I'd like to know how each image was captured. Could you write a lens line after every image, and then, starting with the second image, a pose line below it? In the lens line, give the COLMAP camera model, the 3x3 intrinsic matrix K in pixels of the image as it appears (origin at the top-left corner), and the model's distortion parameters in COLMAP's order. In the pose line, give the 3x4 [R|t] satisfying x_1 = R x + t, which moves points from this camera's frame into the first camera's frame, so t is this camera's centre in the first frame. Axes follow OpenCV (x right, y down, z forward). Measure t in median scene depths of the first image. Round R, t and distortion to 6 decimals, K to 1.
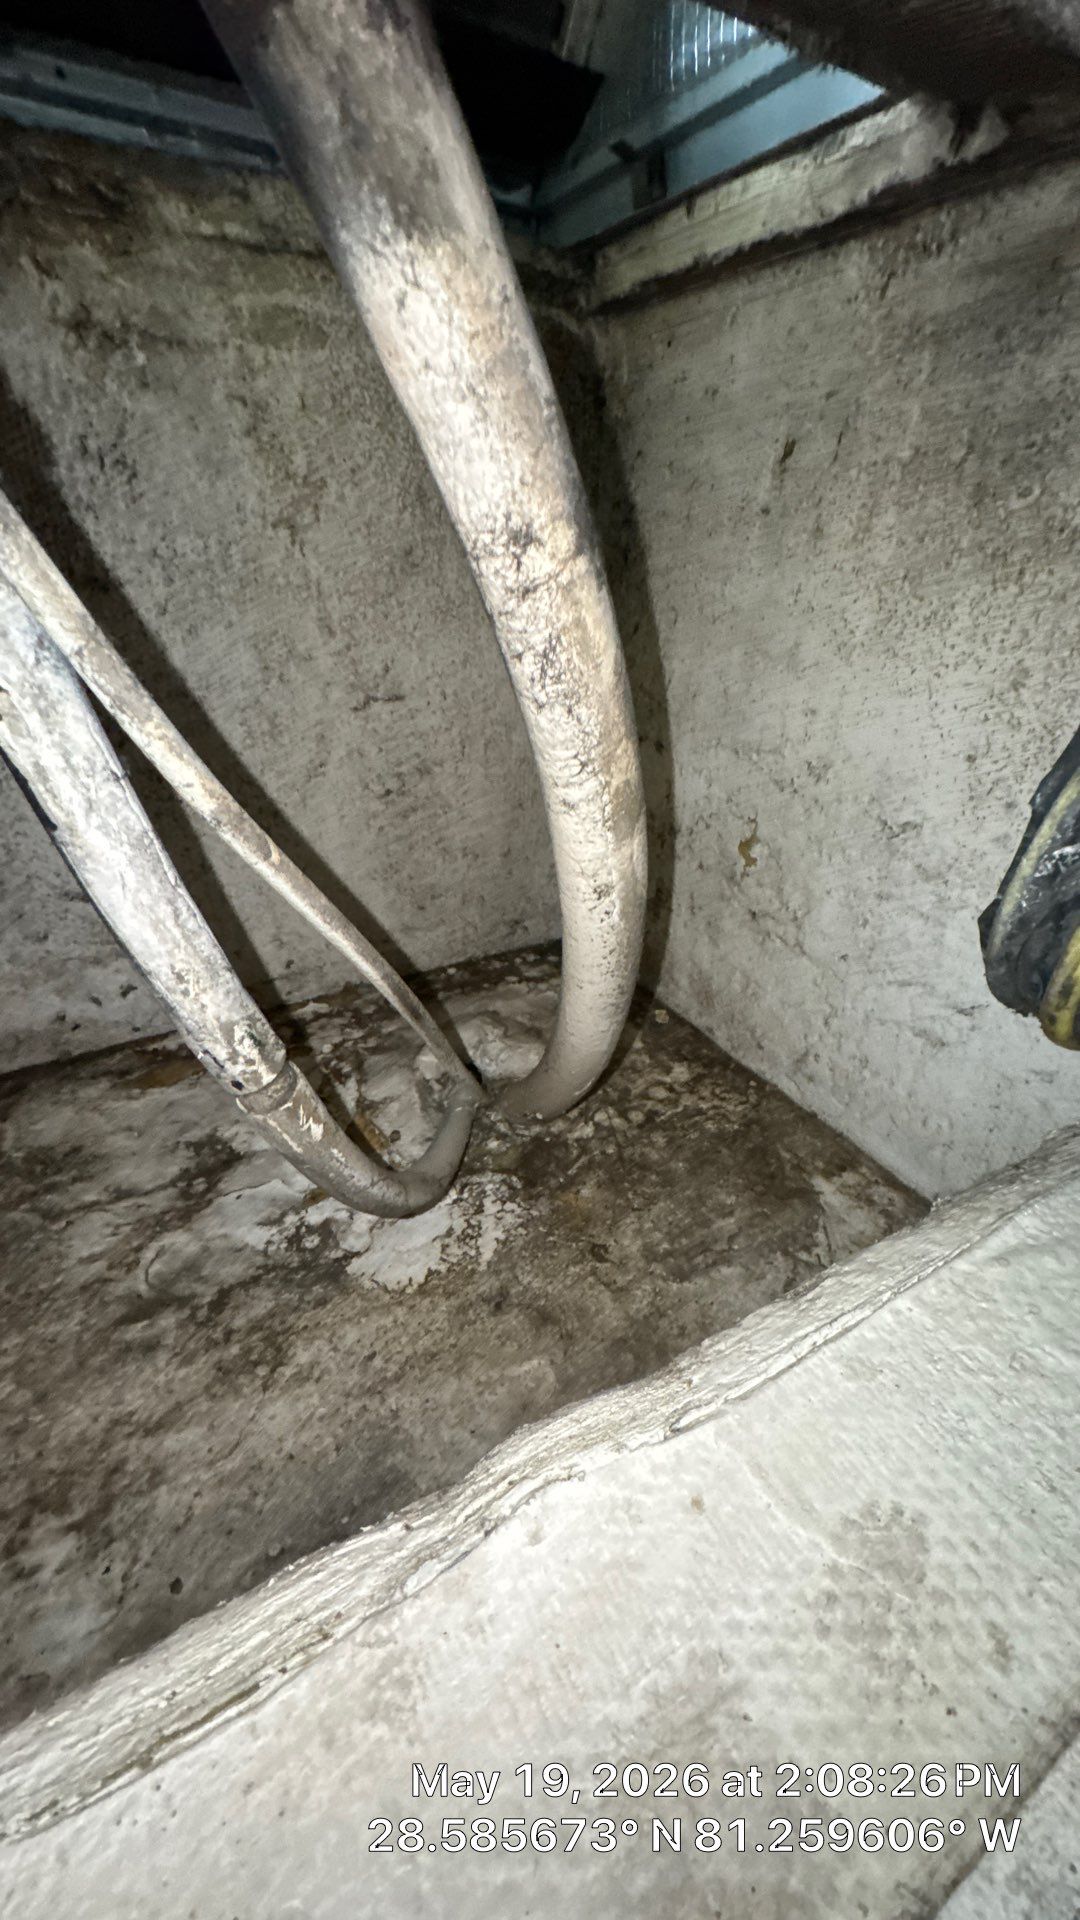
lens RADIAL K [[768.9, 0, 541.5], [0, 768.9, 960.6], [0, 0, 1]] dist [-0.003902, 0.000925]
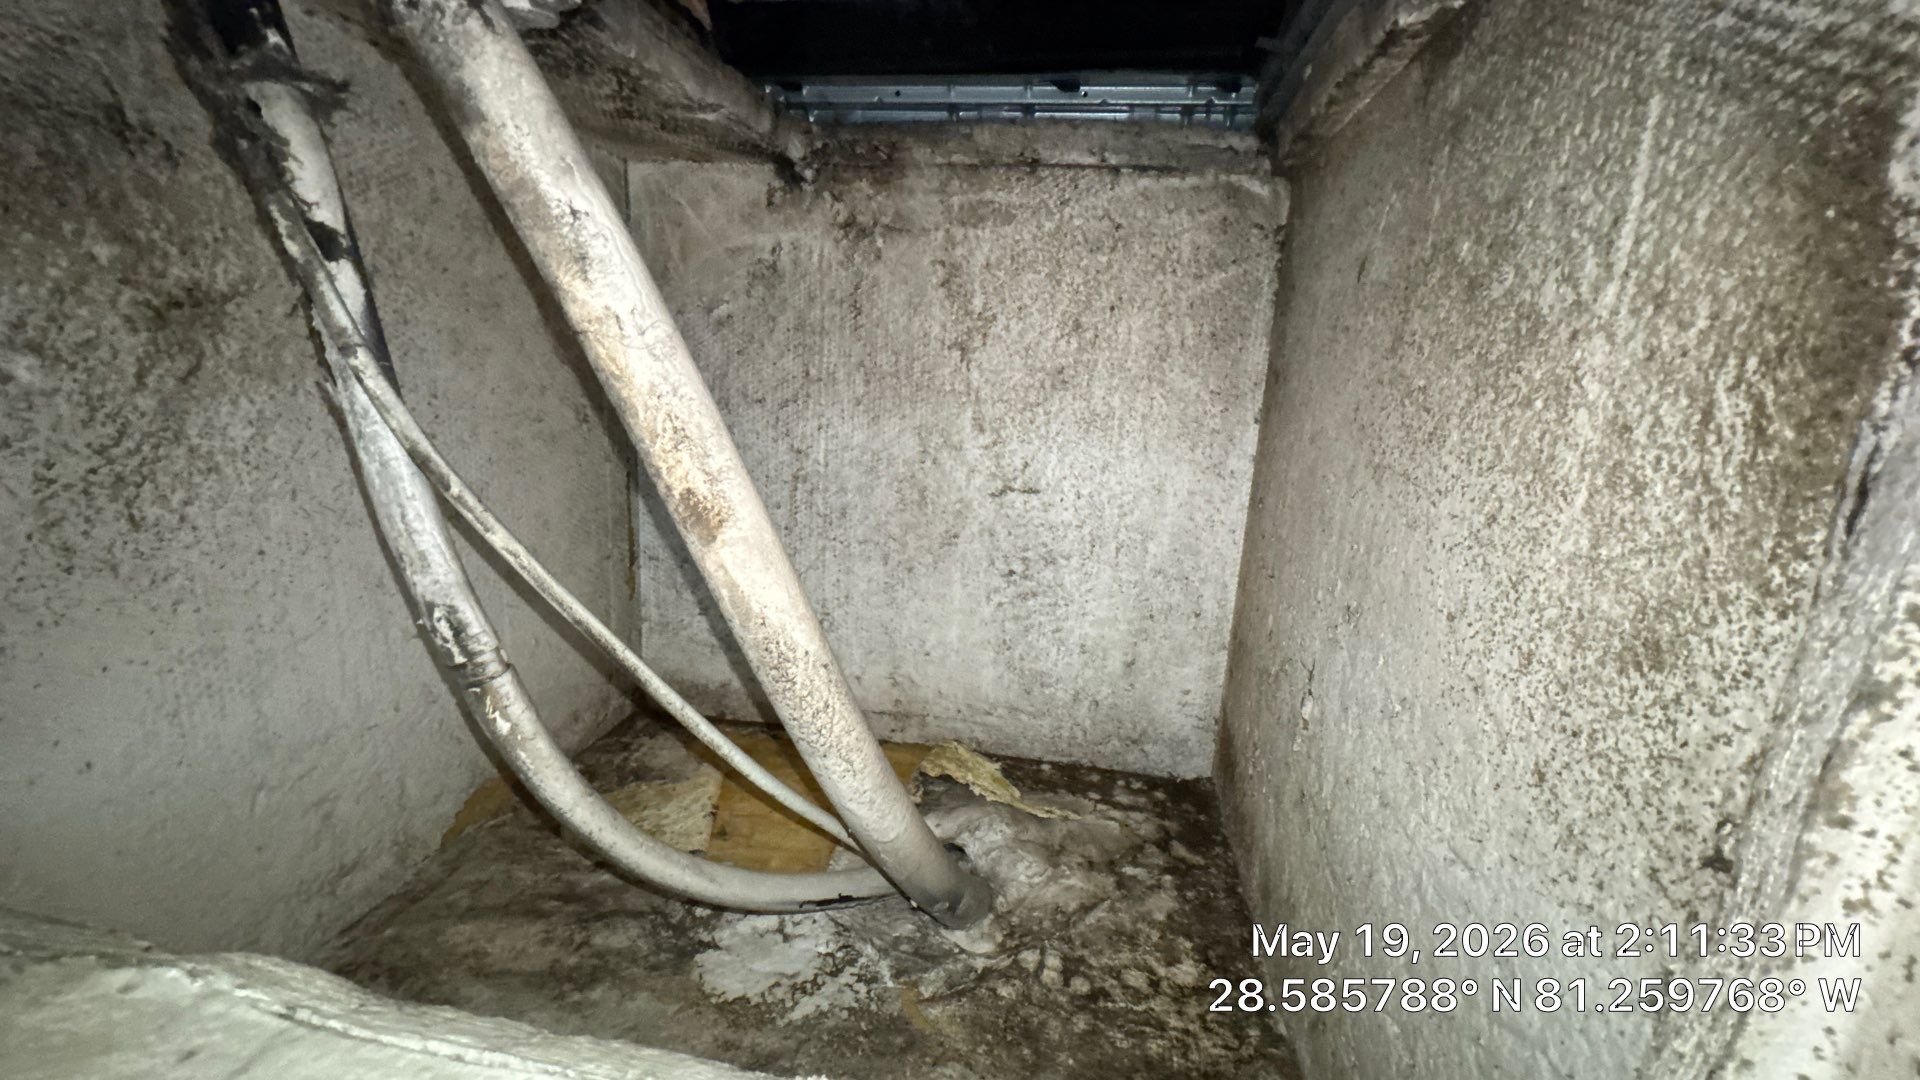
lens RADIAL K [[768.9, 0, 962.4], [0, 768.9, 543.5], [0, 0, 1]] dist [-0.003902, 0.000925]
pose [[0.772809, 0.152686, -0.615998, 0.566546], [-0.336496, 0.921540, -0.193735, -0.035751], [0.538087, 0.357002, 0.763553, 0.182162]]
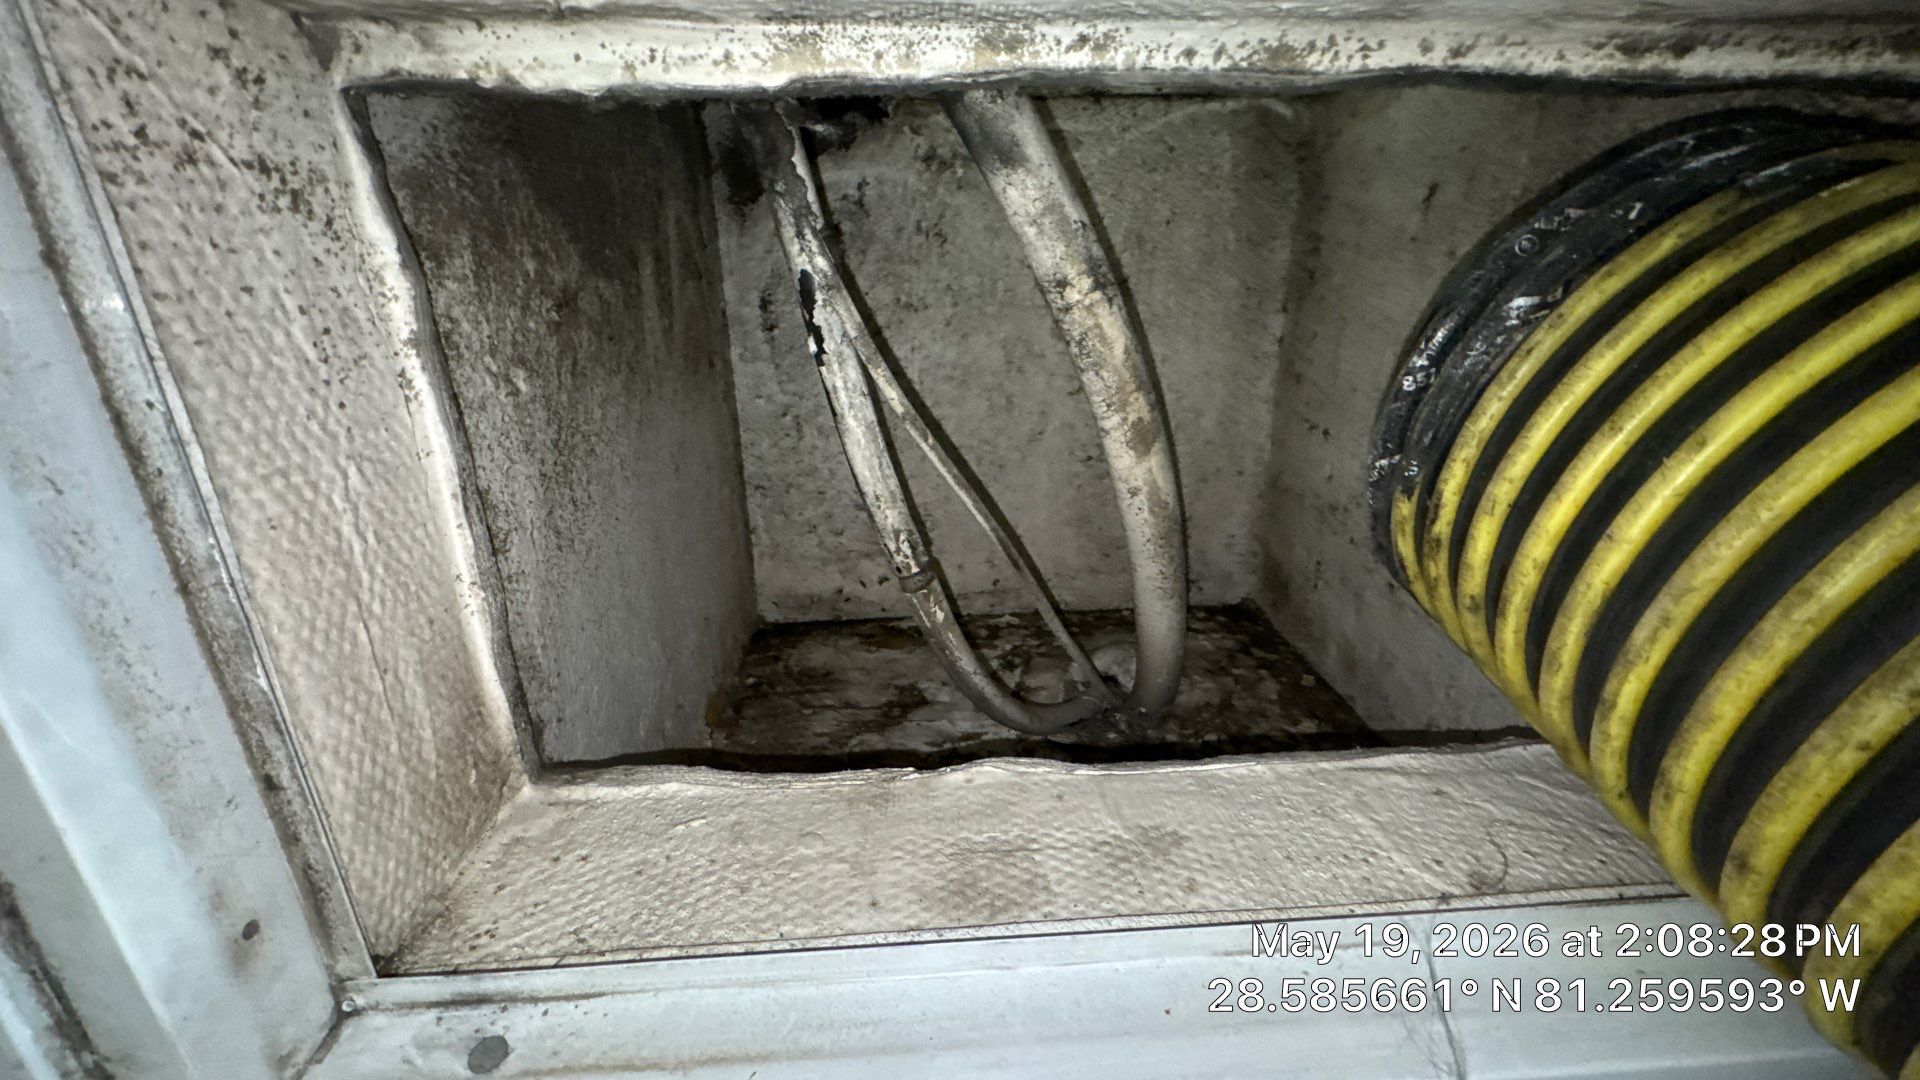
lens RADIAL K [[768.9, 0, 959.6], [0, 768.9, 542.1], [0, 0, 1]] dist [-0.003902, 0.000925]
pose [[0.892779, 0.113774, -0.435891, 0.251281], [-0.178507, 0.977724, -0.110412, 0.133503], [0.413619, 0.176383, 0.893201, -0.278400]]
